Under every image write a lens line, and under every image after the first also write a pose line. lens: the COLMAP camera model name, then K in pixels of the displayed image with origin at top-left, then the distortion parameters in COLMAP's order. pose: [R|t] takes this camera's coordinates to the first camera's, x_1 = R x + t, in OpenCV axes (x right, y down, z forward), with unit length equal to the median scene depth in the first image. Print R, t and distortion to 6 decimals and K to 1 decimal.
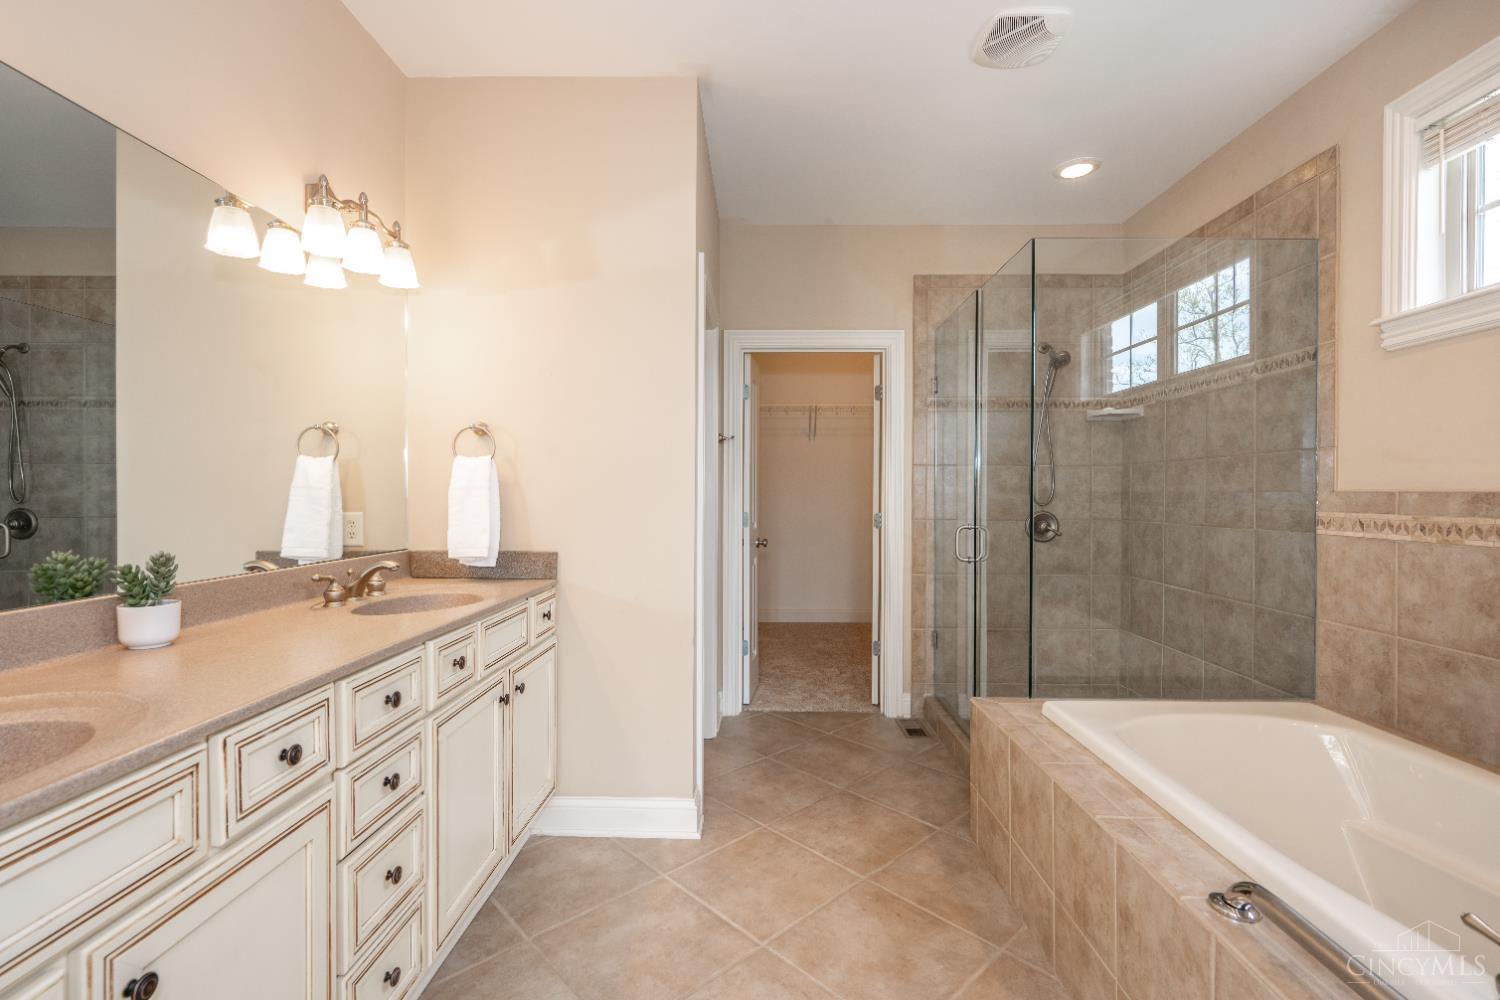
lens RADIAL K [[659.1, 0, 763.0], [0, 659.1, 497.9], [0, 0, 1]] dist [-0.003885, 0.001331]
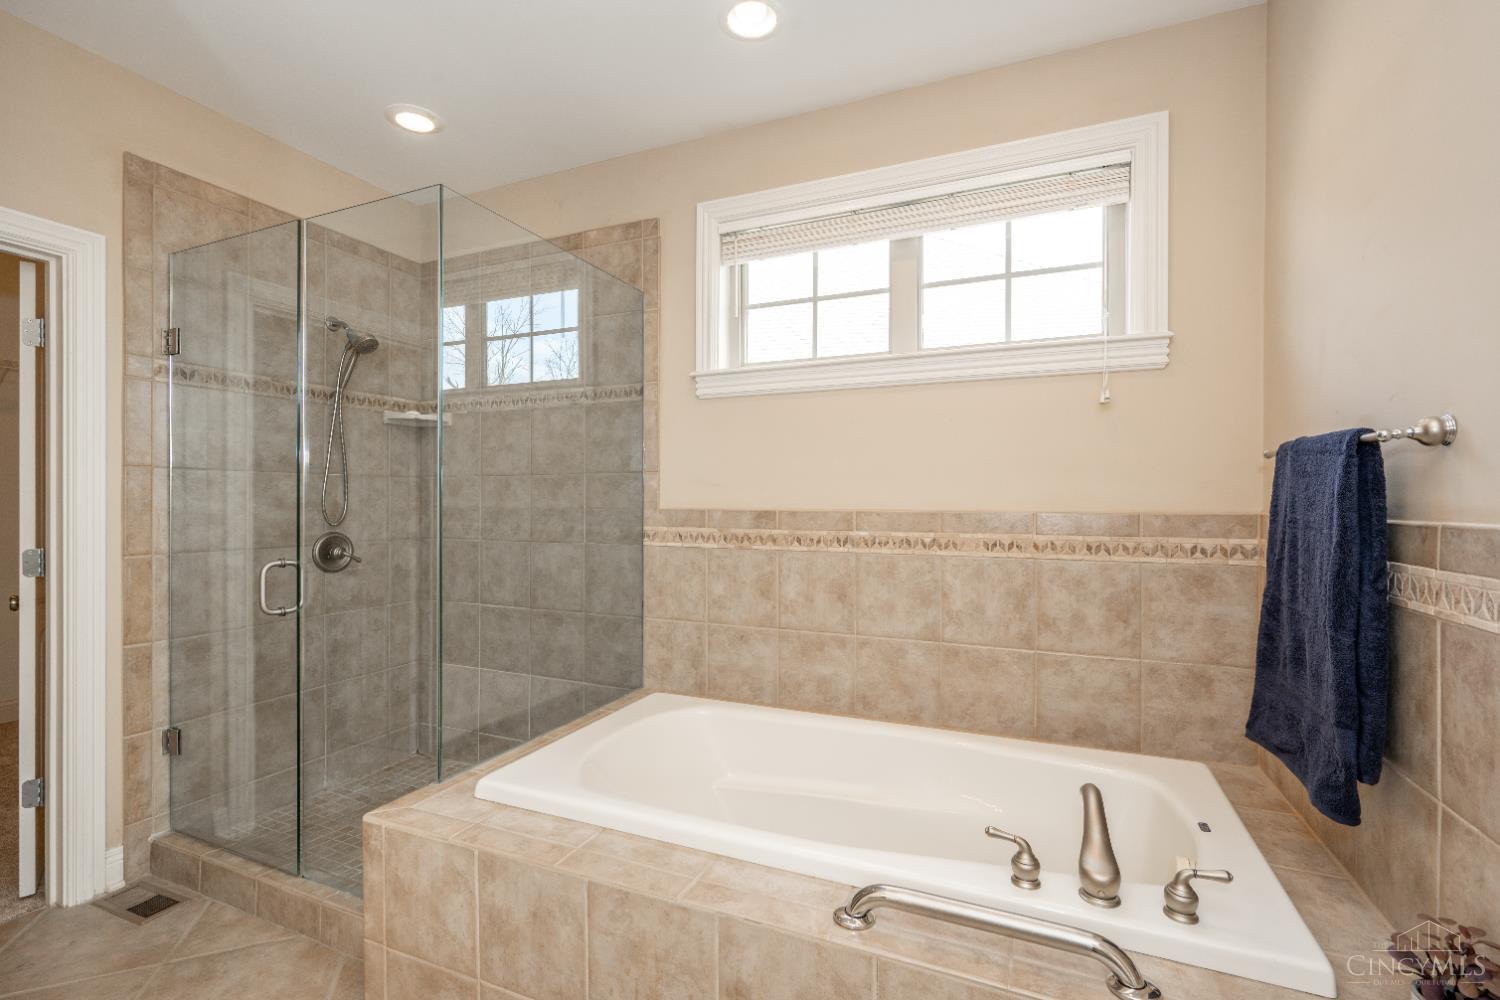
lens RADIAL K [[659.1, 0, 749.3], [0, 659.1, 504.0], [0, 0, 1]] dist [-0.003885, 0.001331]
pose [[0.391734, -0.007766, 0.920046, -0.141284], [0.005371, 0.999967, 0.006154, -0.021874], [-0.920063, 0.002530, 0.391763, 0.326704]]
